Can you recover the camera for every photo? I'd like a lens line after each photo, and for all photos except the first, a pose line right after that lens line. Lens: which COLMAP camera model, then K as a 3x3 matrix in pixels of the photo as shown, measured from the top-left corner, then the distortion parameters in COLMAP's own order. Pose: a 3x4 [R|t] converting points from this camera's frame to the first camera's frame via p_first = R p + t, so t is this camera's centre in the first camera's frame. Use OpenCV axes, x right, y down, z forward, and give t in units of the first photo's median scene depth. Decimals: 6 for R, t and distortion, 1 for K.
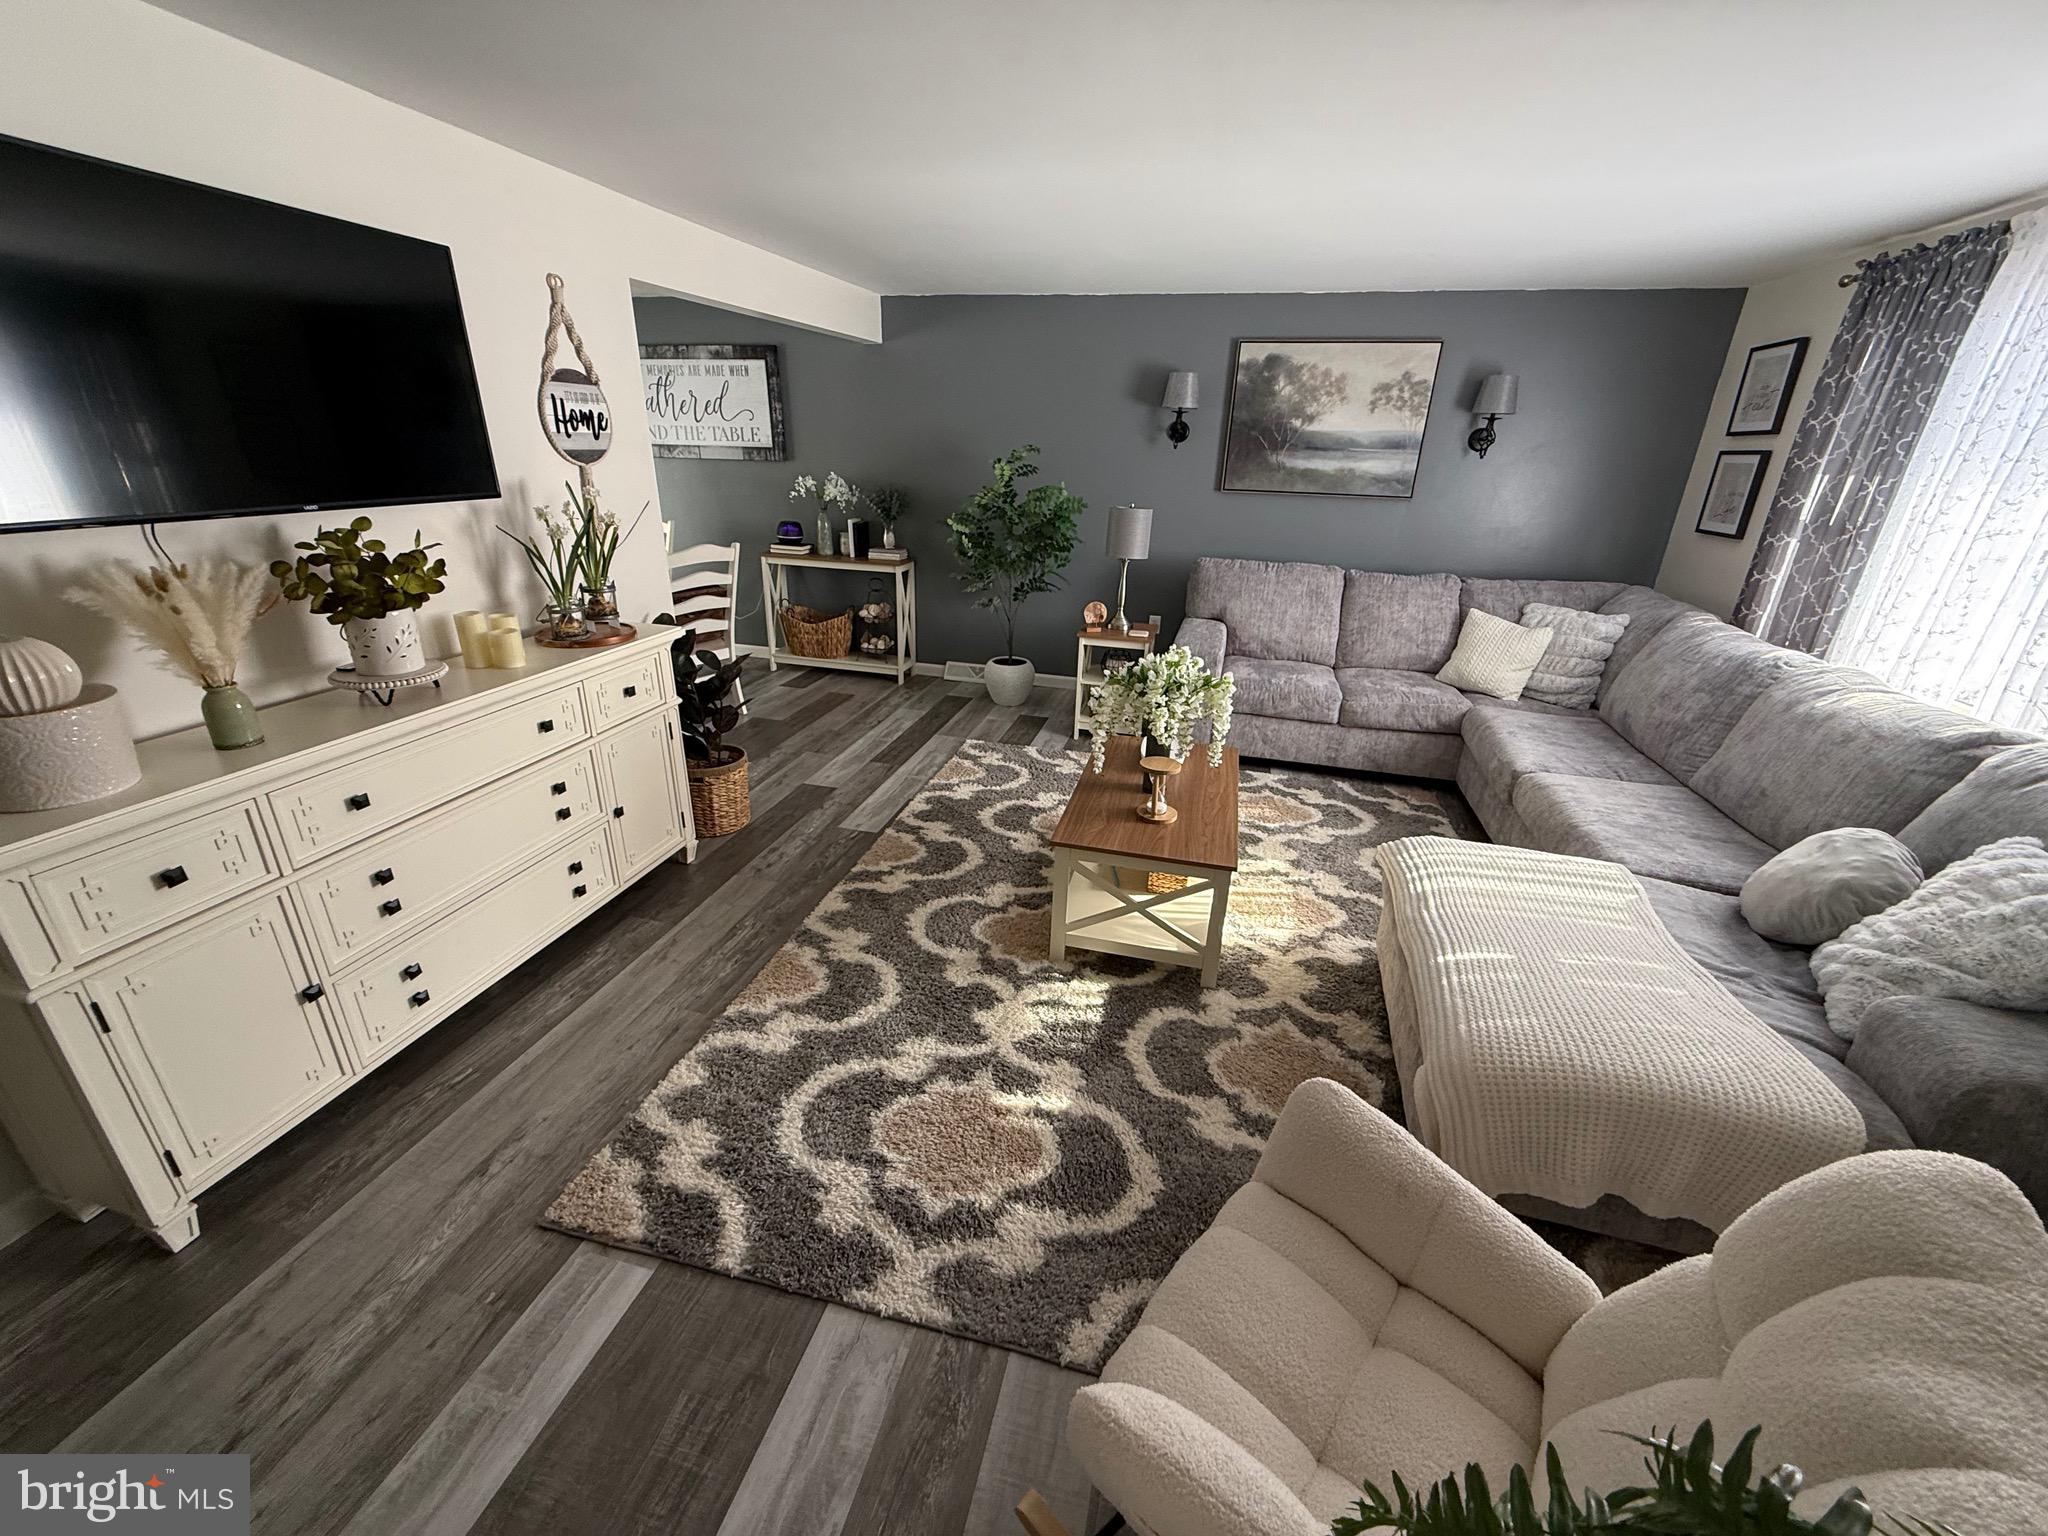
lens RADIAL K [[818.6, 0, 1020.4], [0, 818.6, 768.0], [0, 0, 1]] dist [-0.000260, 0.000093]
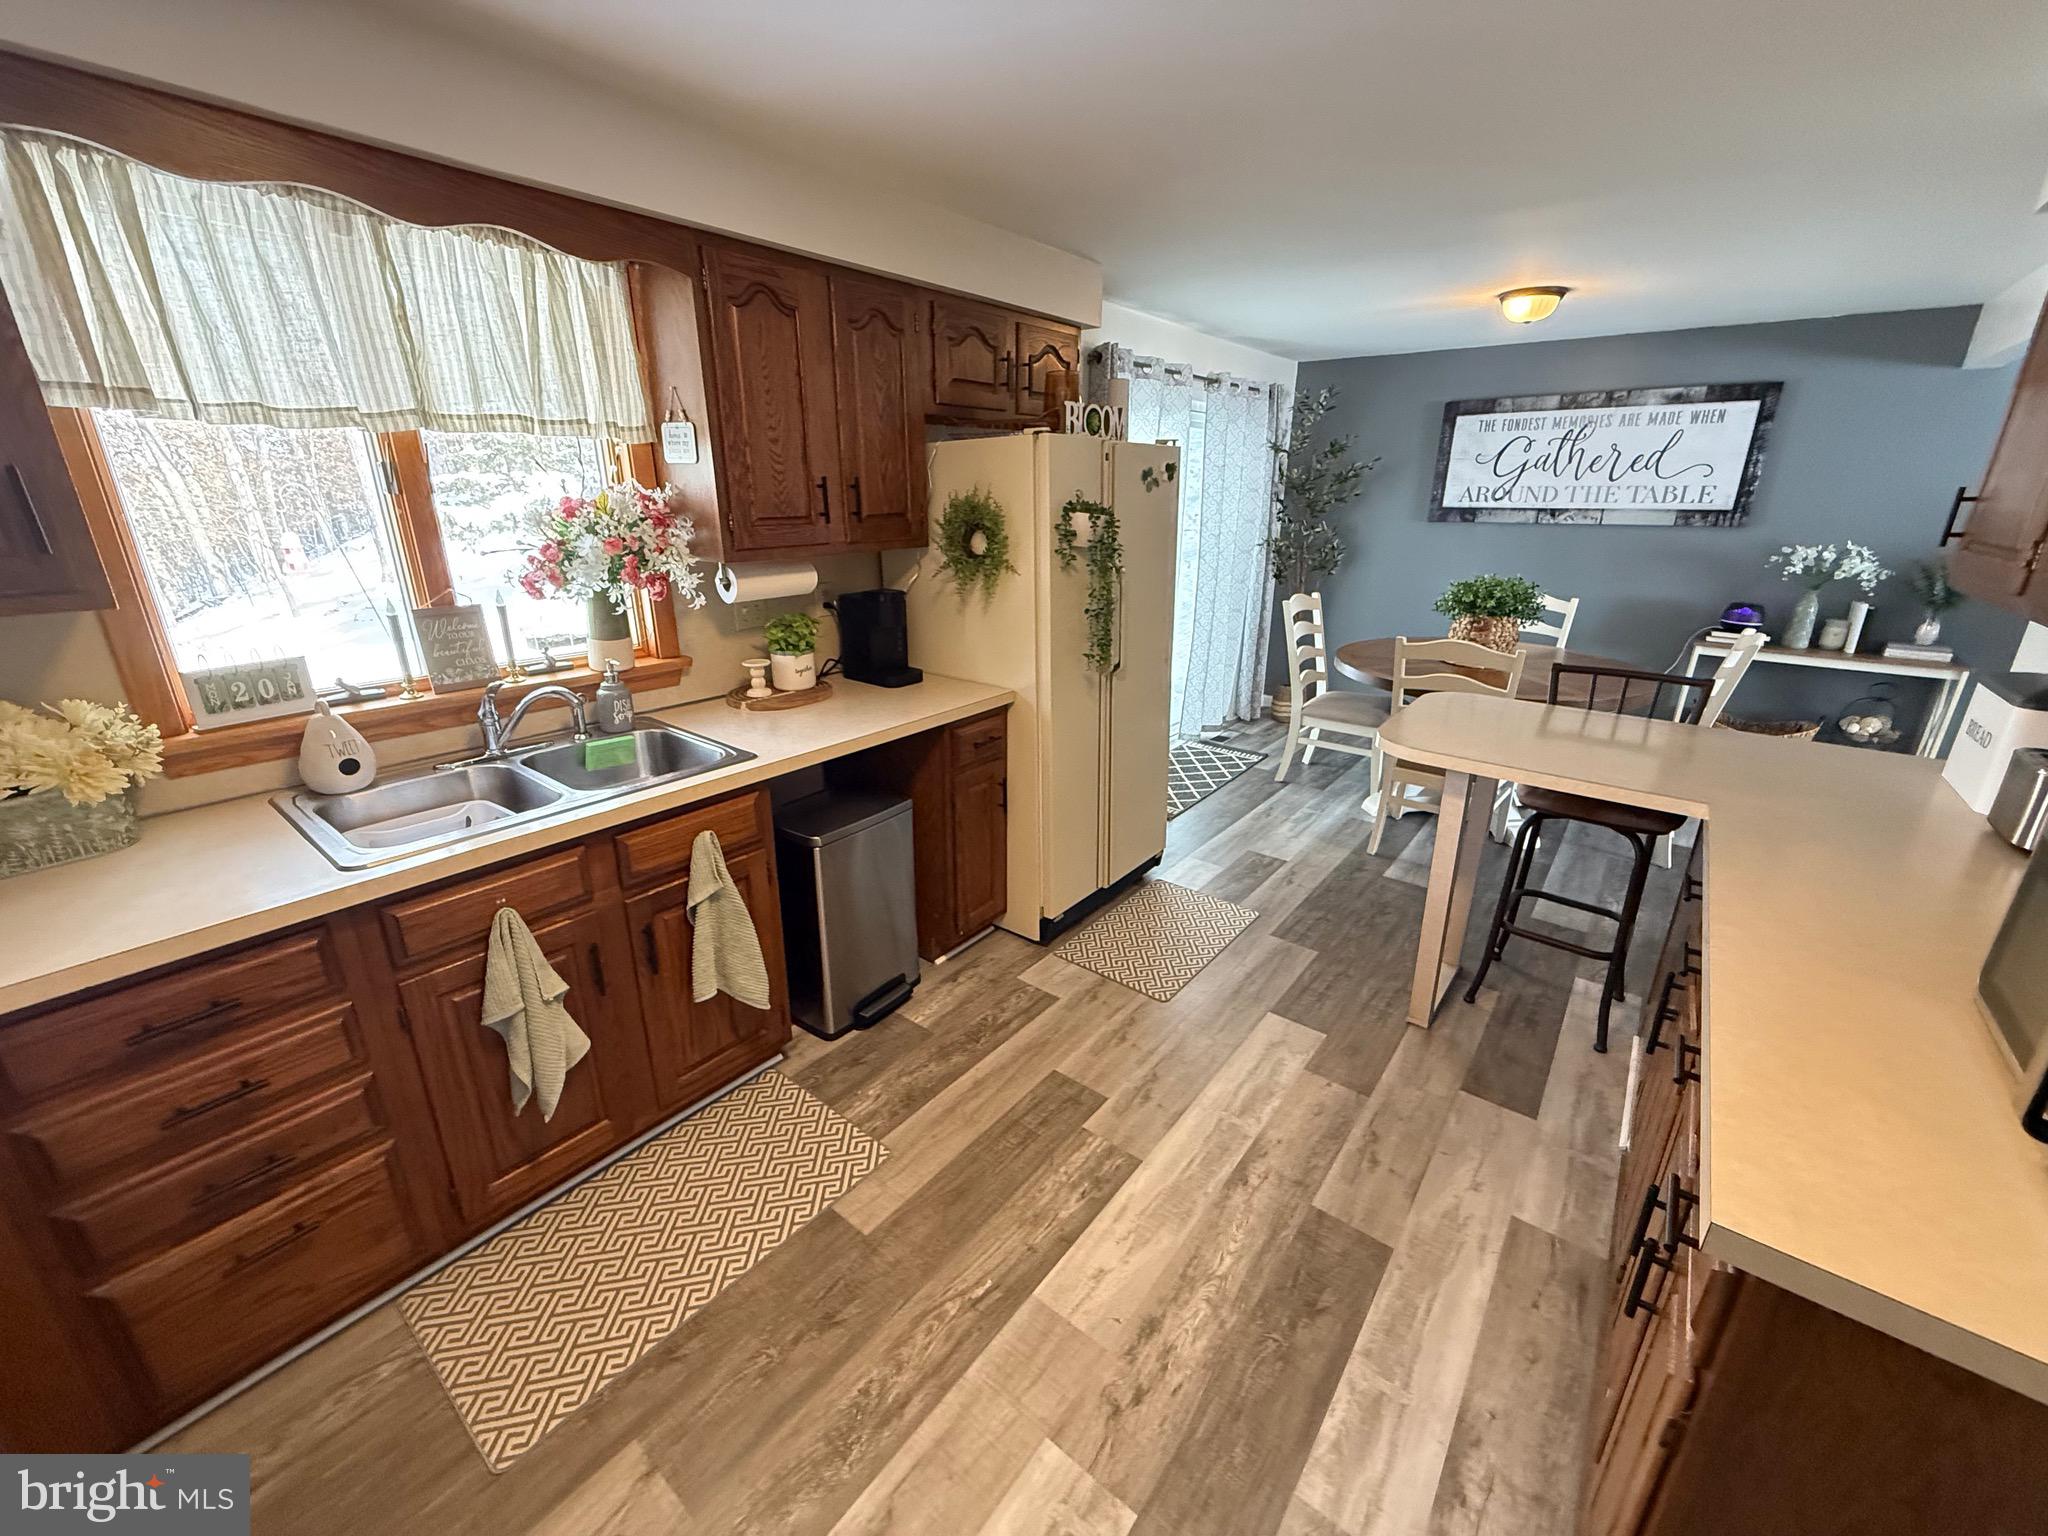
lens RADIAL K [[817.1, 0, 1017.0], [0, 817.1, 766.9], [0, 0, 1]] dist [0.000799, -0.000247]
pose [[0.912023, 0.109033, -0.395380, -0.606886], [-0.133501, 0.990437, -0.034817, -0.029603], [0.387803, 0.084538, 0.917857, 0.036487]]
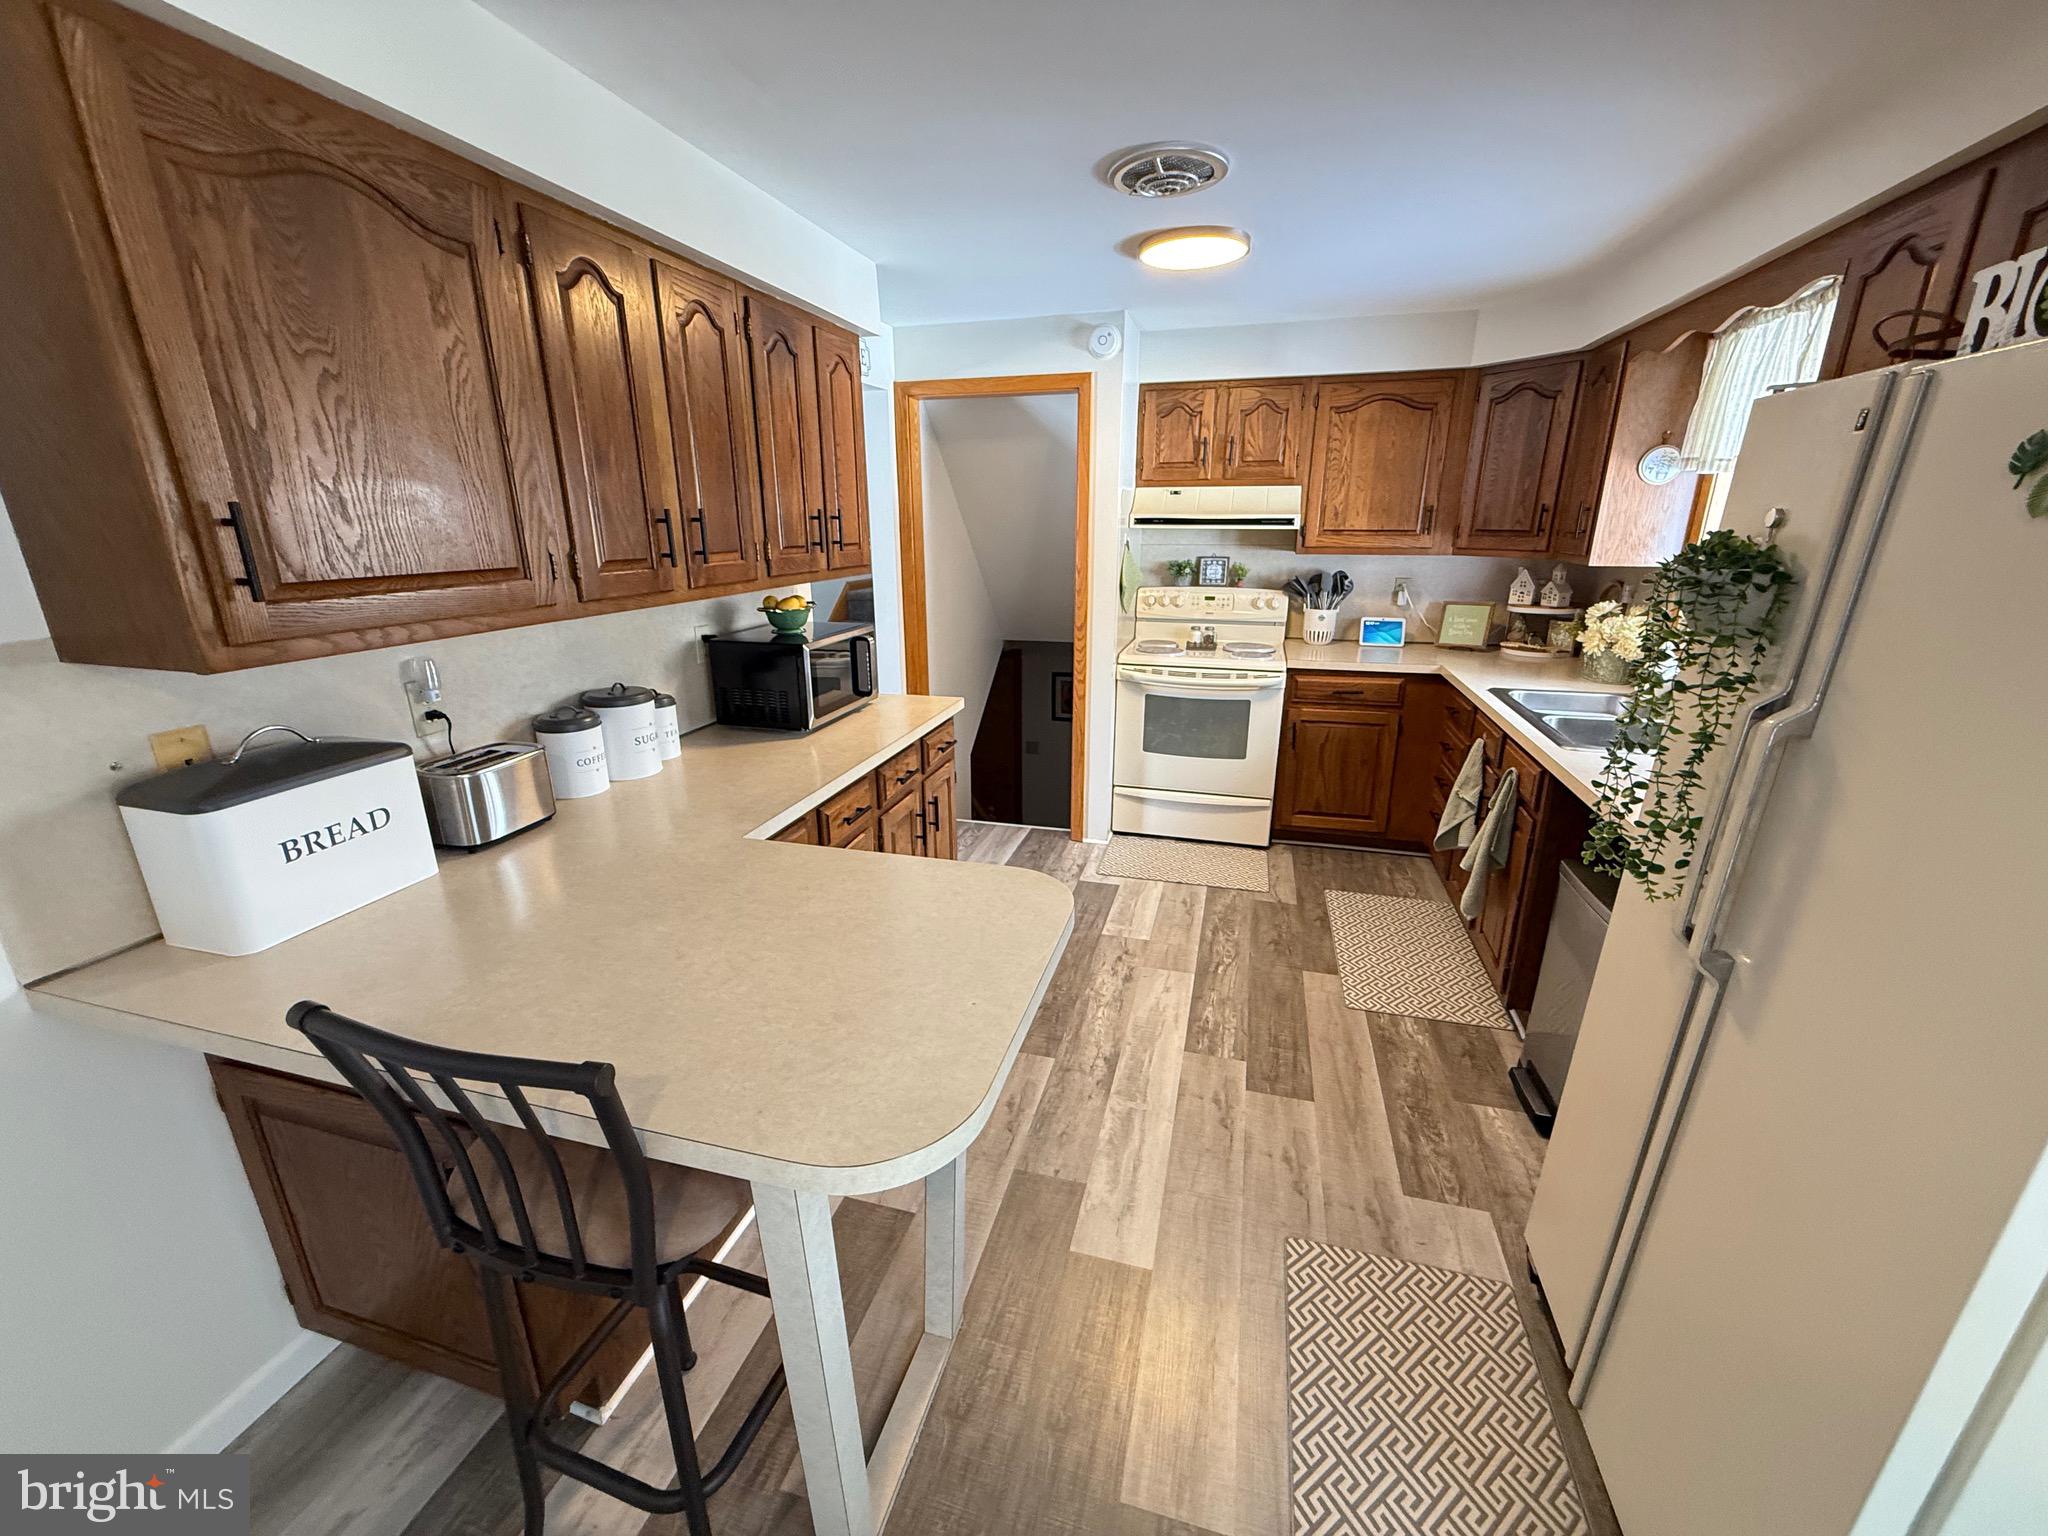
lens RADIAL K [[813.9, 0, 1020.8], [0, 813.9, 767.5], [0, 0, 1]] dist [0.000087, 0.000060]
pose [[-0.999456, -0.030658, 0.012170, -0.590732], [-0.015936, 0.771849, 0.635607, -0.290741], [-0.028880, 0.635067, -0.771917, 0.685913]]
